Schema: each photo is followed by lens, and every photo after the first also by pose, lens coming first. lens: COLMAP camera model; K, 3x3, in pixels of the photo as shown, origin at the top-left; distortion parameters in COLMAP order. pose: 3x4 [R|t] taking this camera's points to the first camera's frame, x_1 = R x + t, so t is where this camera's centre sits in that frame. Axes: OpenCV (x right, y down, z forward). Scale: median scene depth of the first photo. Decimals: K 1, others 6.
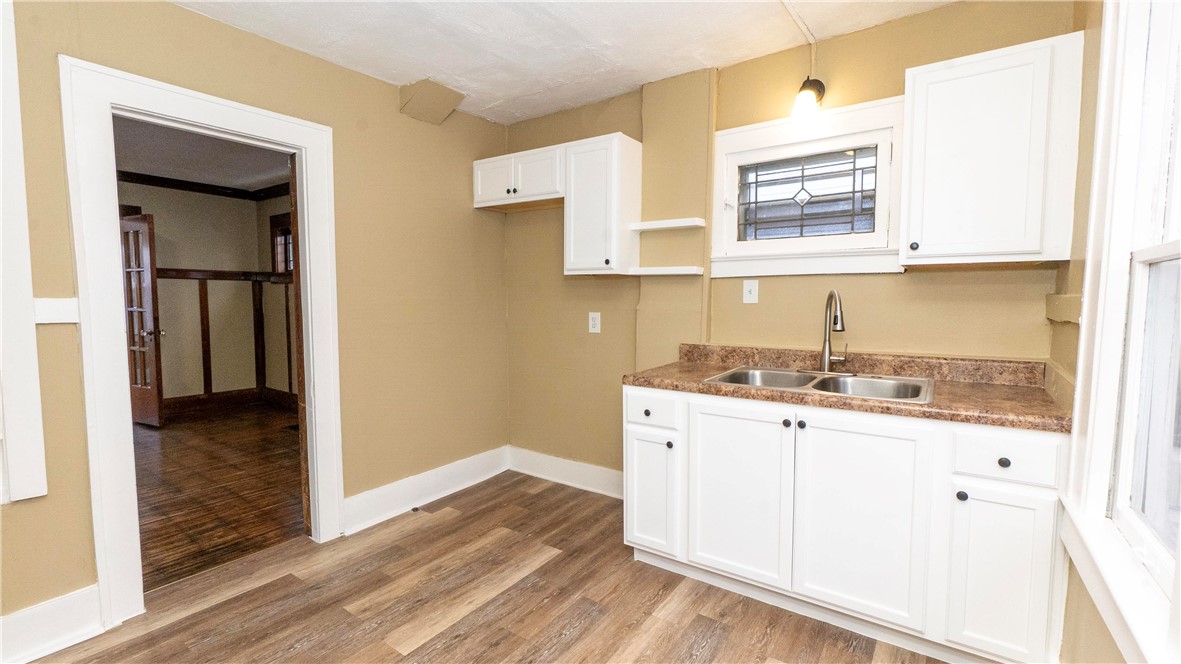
lens RADIAL K [[509.7, 0, 594.1], [0, 509.7, 335.3], [0, 0, 1]] dist [-0.012604, -0.000115]
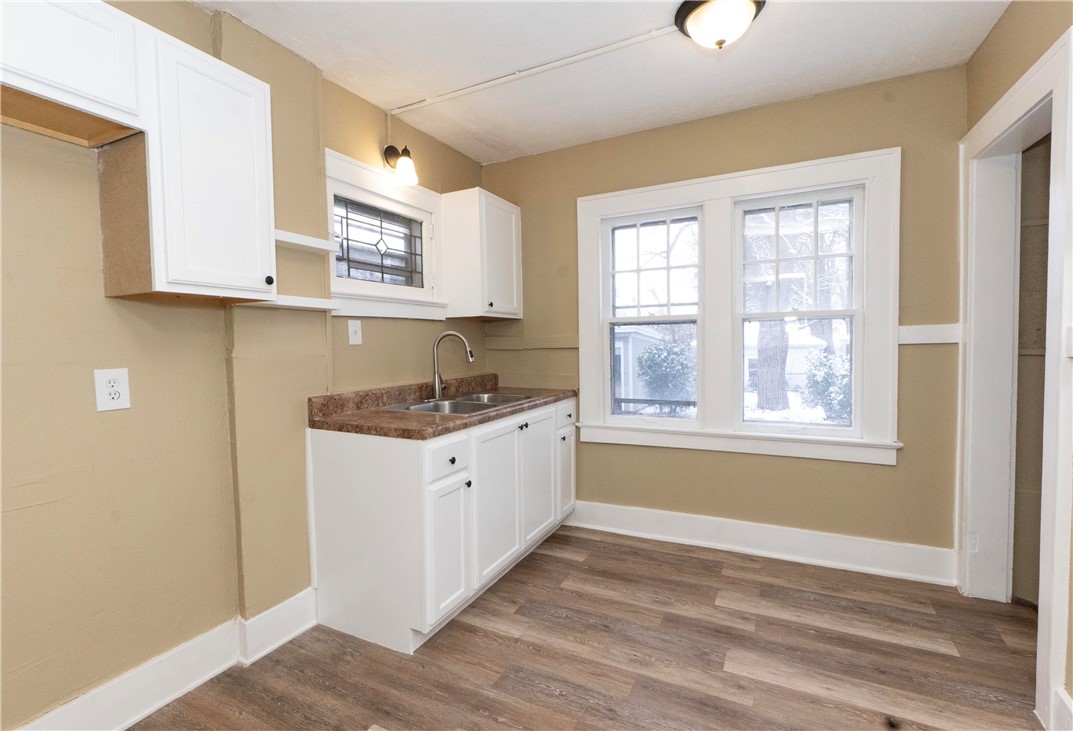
lens RADIAL K [[499.4, 0, 536.5], [0, 499.4, 365.5], [0, 0, 1]] dist [0.002591, 0.000402]
pose [[-0.150902, -0.045385, 0.987506, -0.729291], [0.089200, 0.994245, 0.059325, -0.053636], [-0.984516, 0.097038, -0.145985, 0.873921]]
